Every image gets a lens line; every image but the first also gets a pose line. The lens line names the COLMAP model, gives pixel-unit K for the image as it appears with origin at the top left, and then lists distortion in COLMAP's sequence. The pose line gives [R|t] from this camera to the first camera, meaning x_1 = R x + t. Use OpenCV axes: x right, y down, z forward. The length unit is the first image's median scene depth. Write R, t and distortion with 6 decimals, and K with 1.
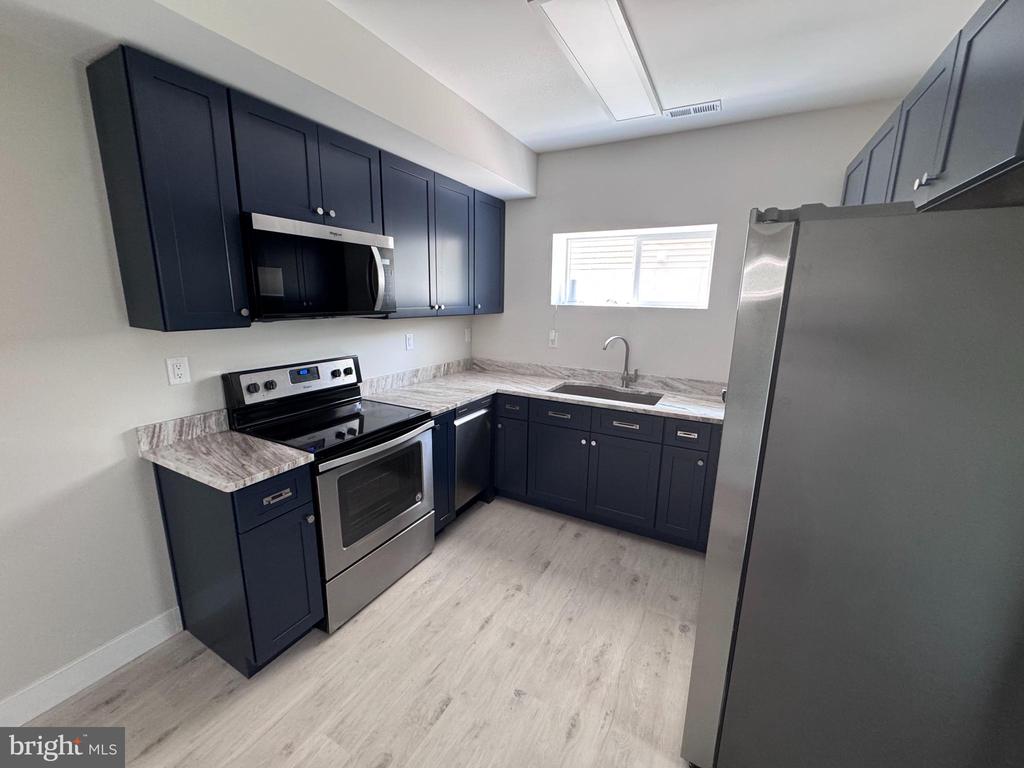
lens RADIAL K [[411.7, 0, 509.0], [0, 411.7, 385.0], [0, 0, 1]] dist [-0.002756, 0.000045]
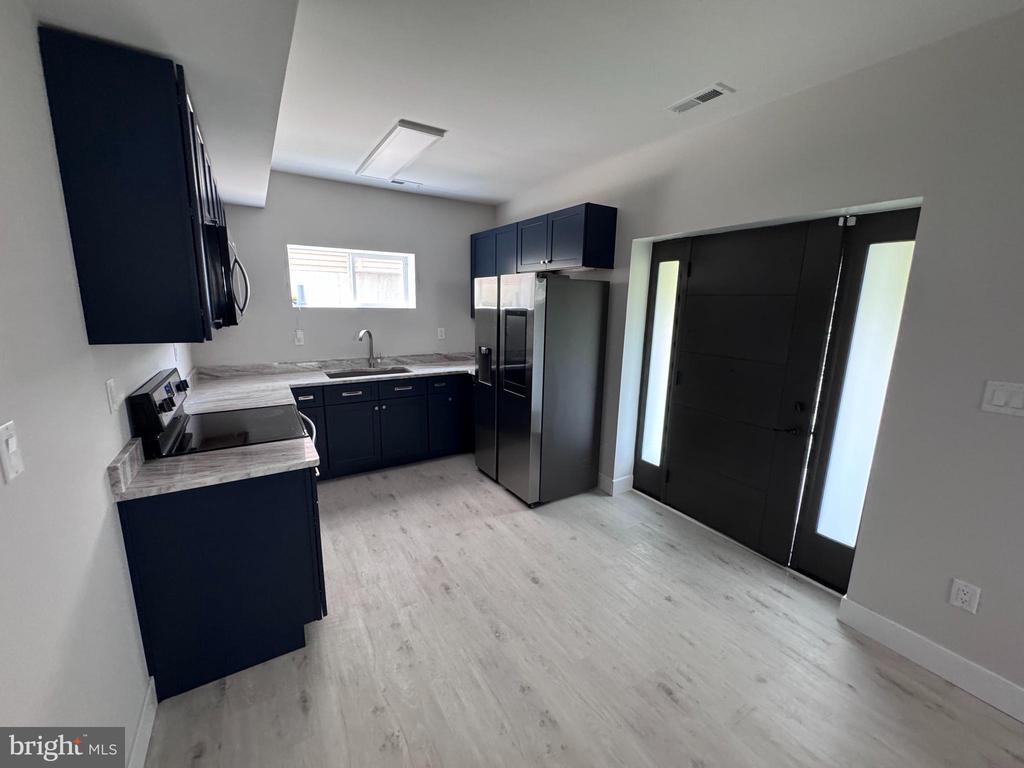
lens RADIAL K [[411.7, 0, 516.6], [0, 411.7, 387.8], [0, 0, 1]] dist [-0.002756, 0.000045]
pose [[0.479994, -0.185926, 0.857343, -0.718306], [0.175173, 0.977915, 0.114001, -0.001250], [-0.859605, 0.095463, 0.501962, -0.077225]]
